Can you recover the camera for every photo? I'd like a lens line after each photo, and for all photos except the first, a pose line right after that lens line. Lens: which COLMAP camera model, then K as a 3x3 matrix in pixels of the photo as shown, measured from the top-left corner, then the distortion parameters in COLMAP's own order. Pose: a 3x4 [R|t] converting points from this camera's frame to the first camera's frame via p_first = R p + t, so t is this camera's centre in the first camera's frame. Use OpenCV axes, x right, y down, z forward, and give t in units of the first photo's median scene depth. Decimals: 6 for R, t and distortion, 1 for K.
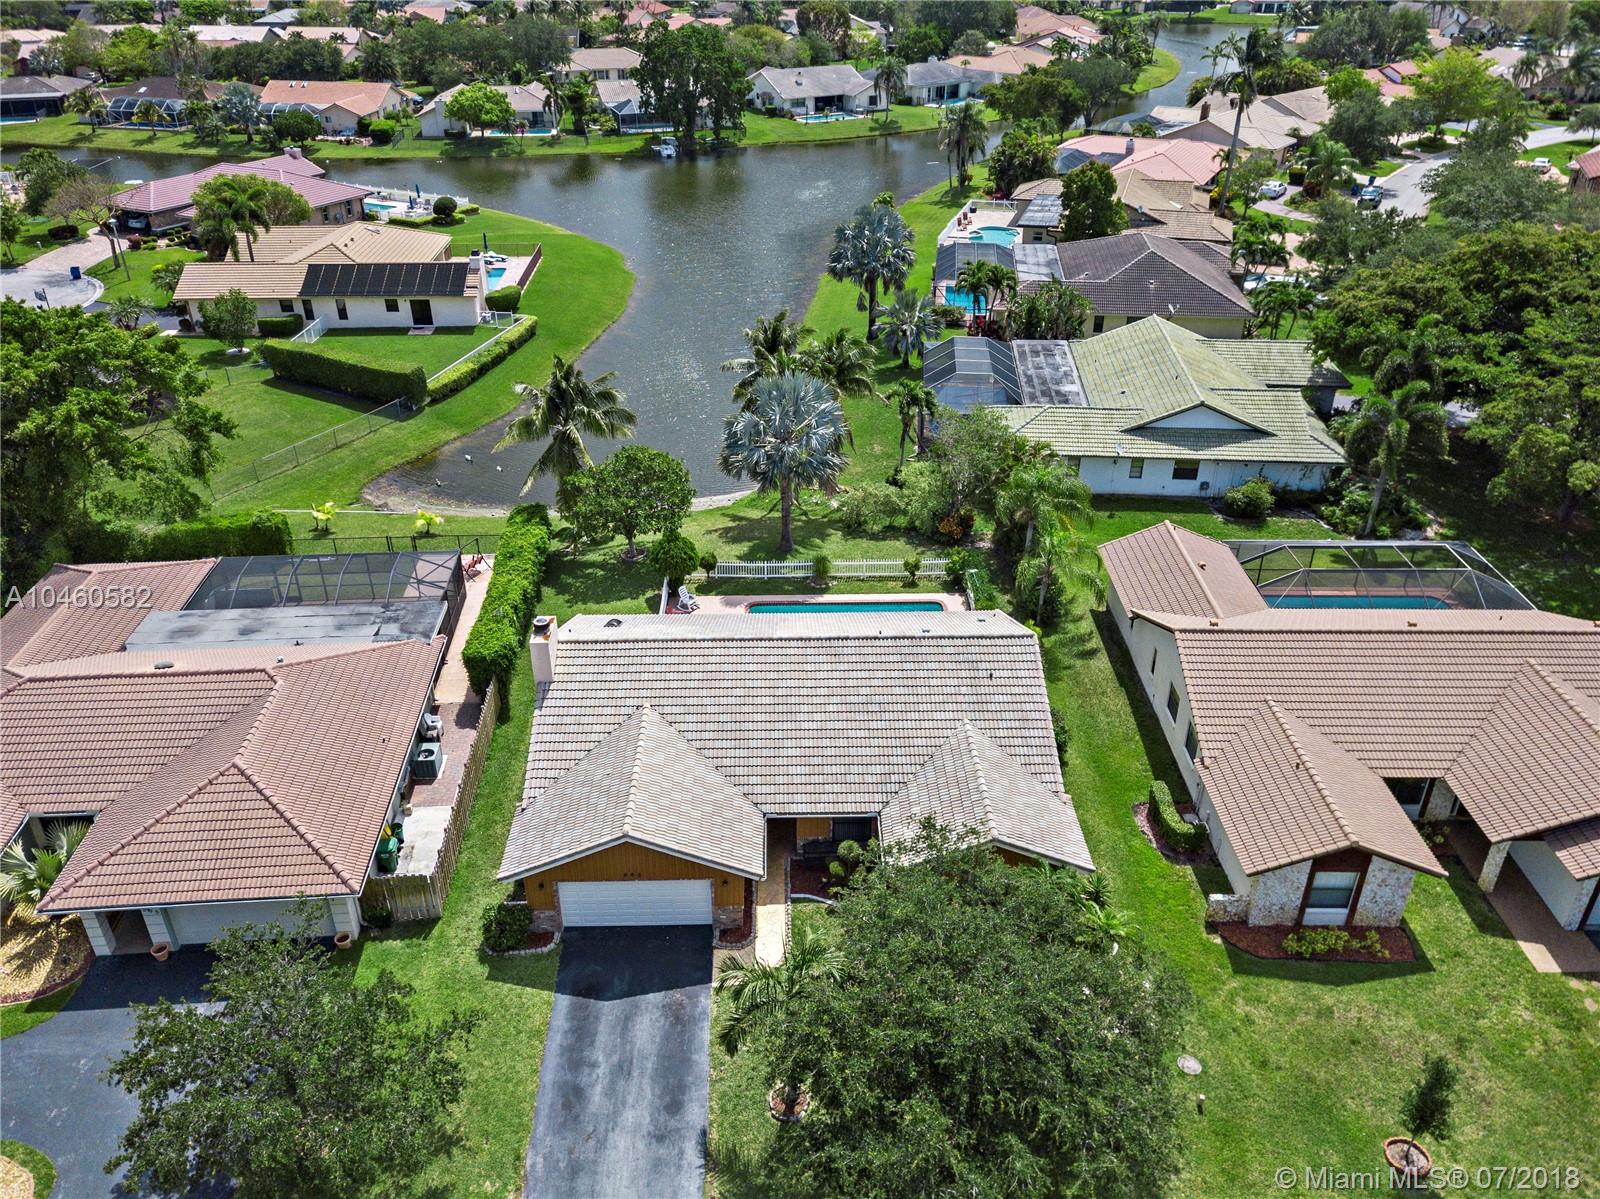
lens RADIAL K [[1204.3, 0, 800.0], [0, 1204.3, 599.5], [0, 0, 1]] dist [-0.000784, 0.057076]
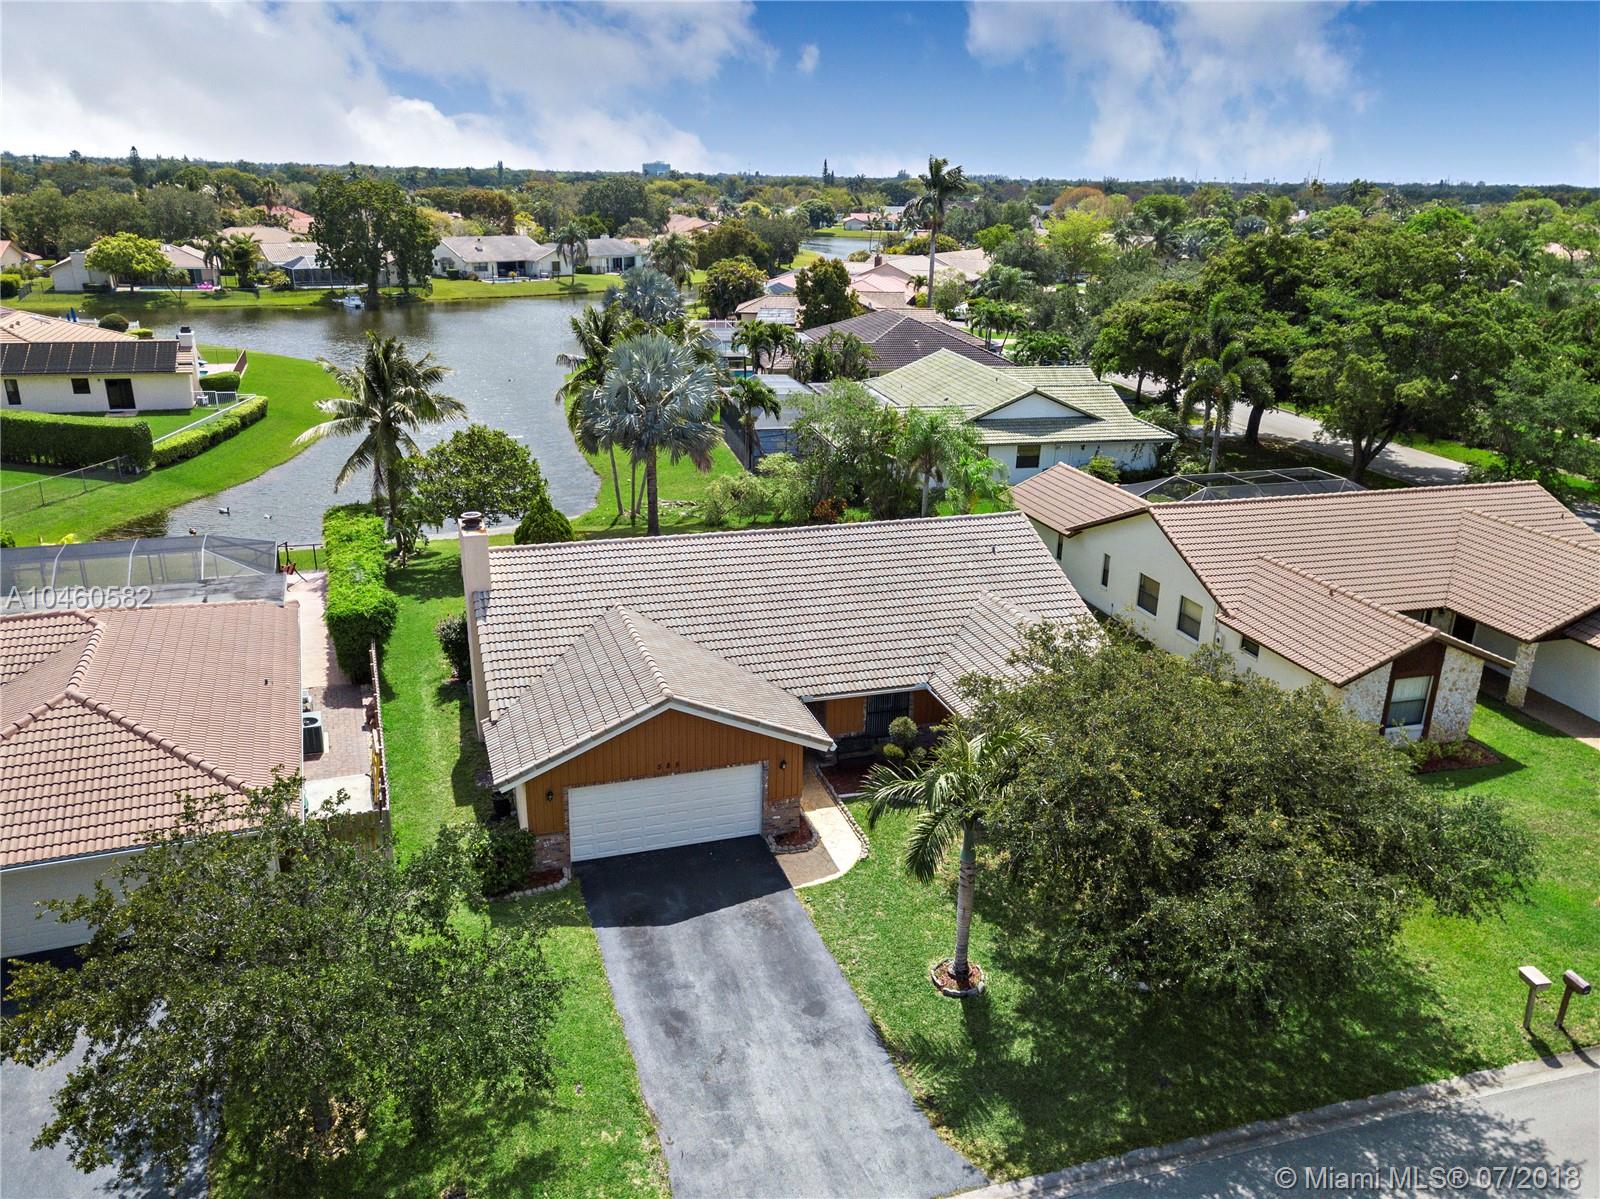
lens RADIAL K [[1204.3, 0, 800.0], [0, 1204.3, 599.5], [0, 0, 1]] dist [-0.000784, 0.057076]
pose [[0.958719, -0.074658, 0.274379, -0.134796], [0.119874, 0.981100, -0.151898, 0.128983], [-0.257852, 0.178519, 0.949549, 0.115181]]
